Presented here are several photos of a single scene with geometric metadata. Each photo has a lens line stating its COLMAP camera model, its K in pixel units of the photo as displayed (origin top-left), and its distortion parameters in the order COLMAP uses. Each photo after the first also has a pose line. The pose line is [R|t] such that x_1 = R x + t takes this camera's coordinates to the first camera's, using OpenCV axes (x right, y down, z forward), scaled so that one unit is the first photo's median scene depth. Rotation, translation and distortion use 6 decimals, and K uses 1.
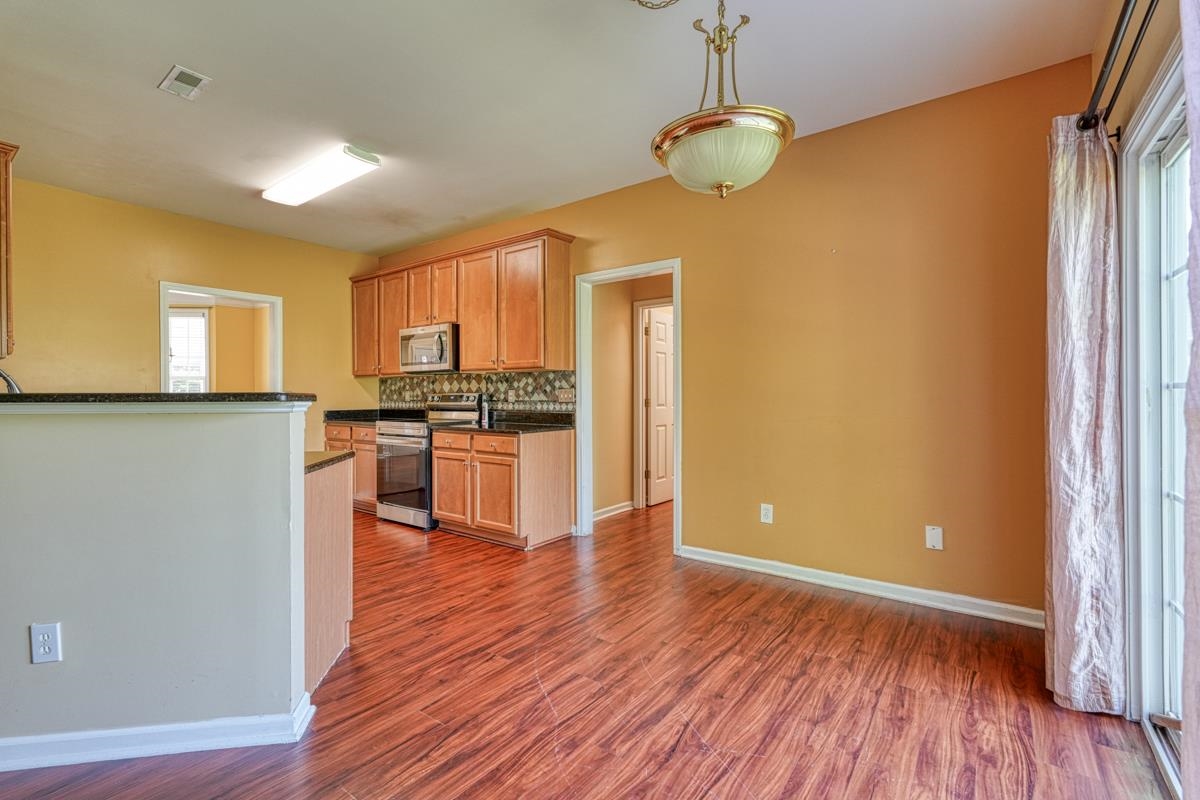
lens RADIAL K [[528.4, 0, 607.6], [0, 528.4, 398.1], [0, 0, 1]] dist [0.001658, 0.001089]
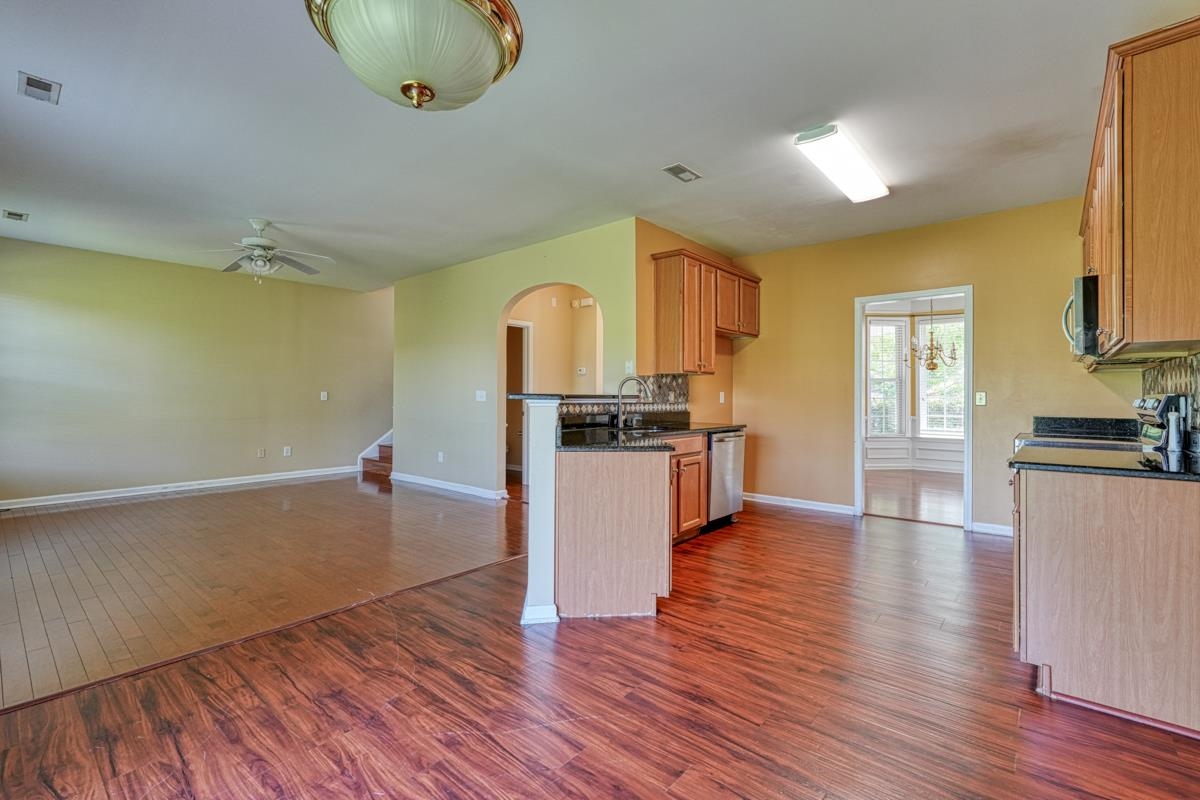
lens RADIAL K [[528.4, 0, 600.9], [0, 528.4, 392.3], [0, 0, 1]] dist [0.001658, 0.001089]
pose [[-0.080811, -0.005716, -0.996713, 0.369292], [-0.009347, 0.999944, -0.004977, -0.003560], [0.996686, 0.008914, -0.080860, 0.547562]]
